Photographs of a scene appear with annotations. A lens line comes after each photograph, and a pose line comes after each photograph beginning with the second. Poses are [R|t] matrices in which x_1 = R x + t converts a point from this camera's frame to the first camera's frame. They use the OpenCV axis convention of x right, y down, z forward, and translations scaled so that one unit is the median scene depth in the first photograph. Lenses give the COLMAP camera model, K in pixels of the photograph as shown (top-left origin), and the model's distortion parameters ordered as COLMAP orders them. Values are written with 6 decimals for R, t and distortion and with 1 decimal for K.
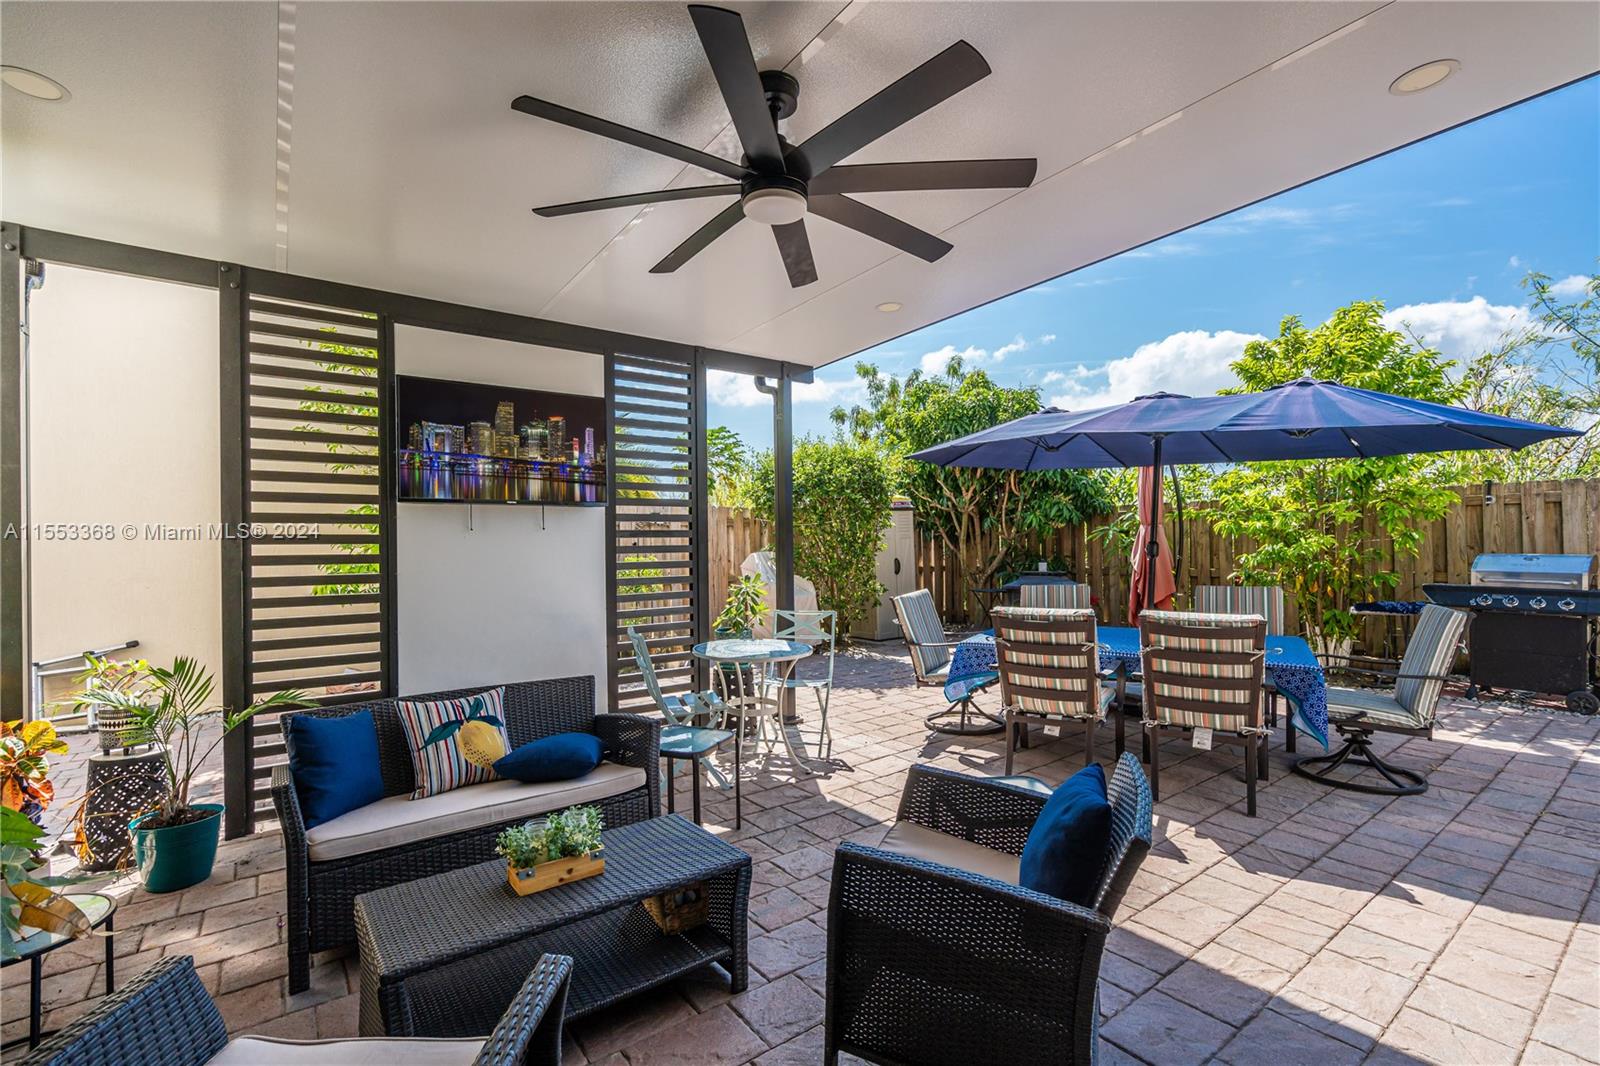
lens RADIAL K [[719.3, 0, 800.0], [0, 719.3, 533.0], [0, 0, 1]] dist [-0.000549, 0.000405]
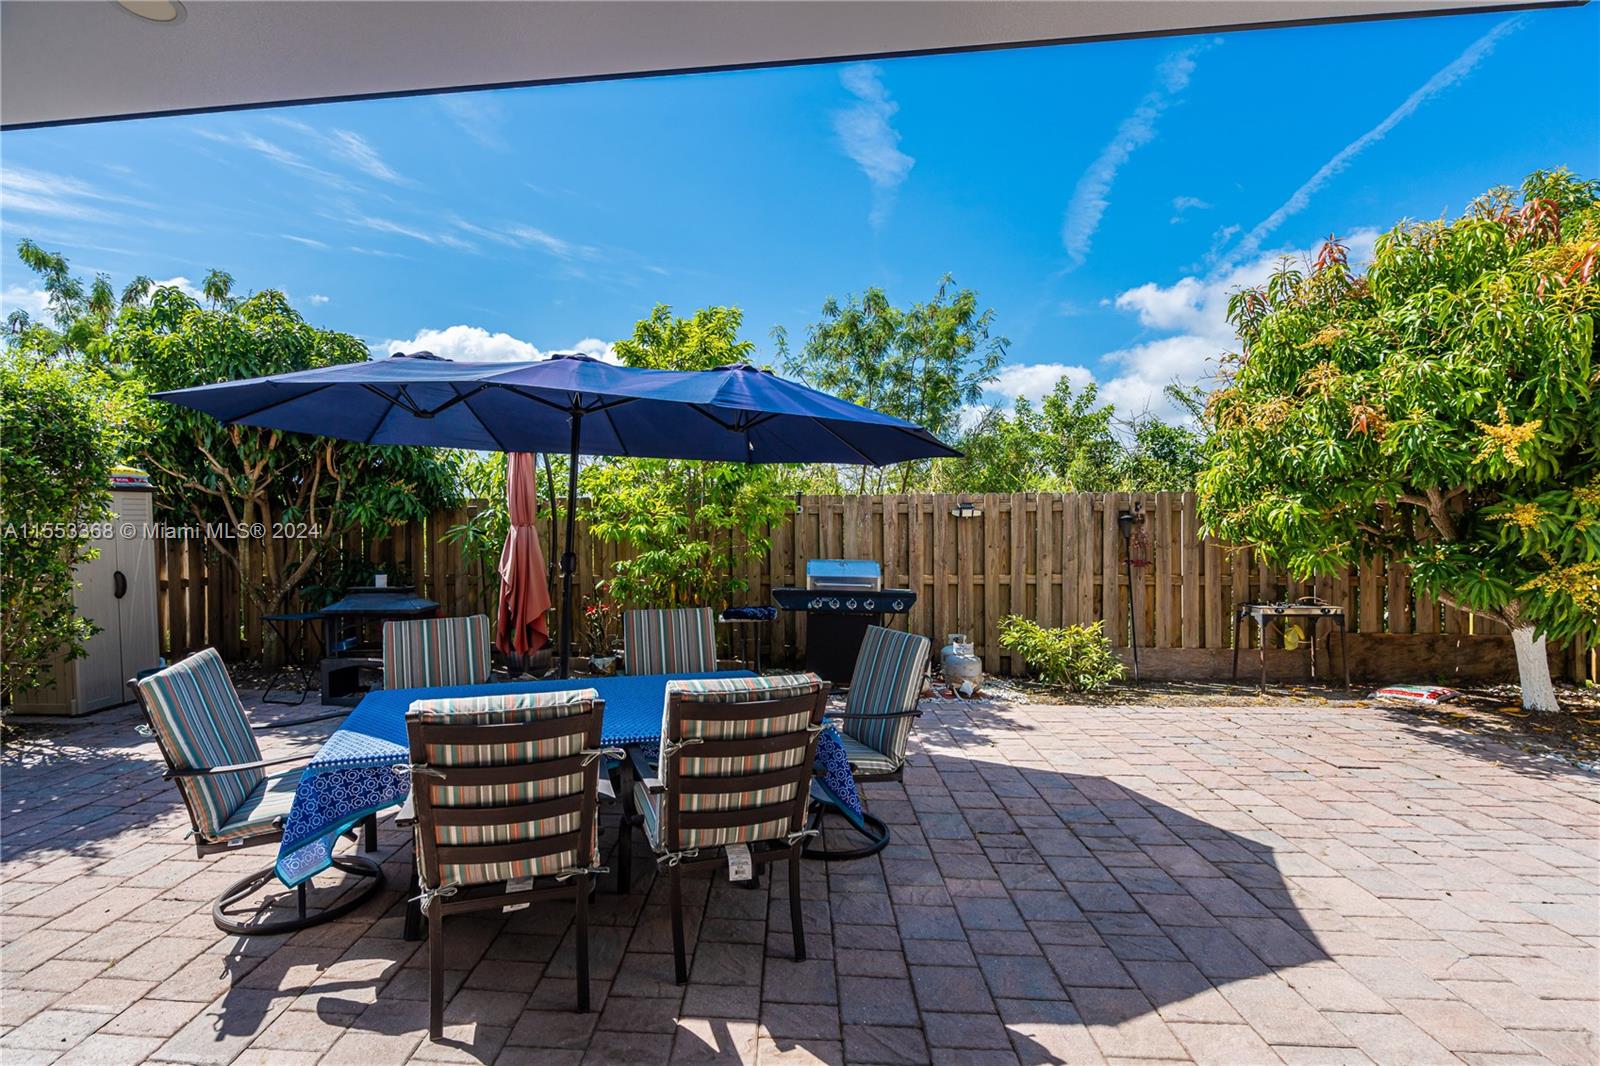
lens RADIAL K [[745.6, 0, 726.7], [0, 745.6, 545.3], [0, 0, 1]] dist [-0.002574, 0.000579]
pose [[0.670984, -0.002761, 0.741467, 0.026626], [-0.019618, 0.999577, 0.021476, -0.017110], [-0.741213, -0.028956, 0.670646, 0.380370]]
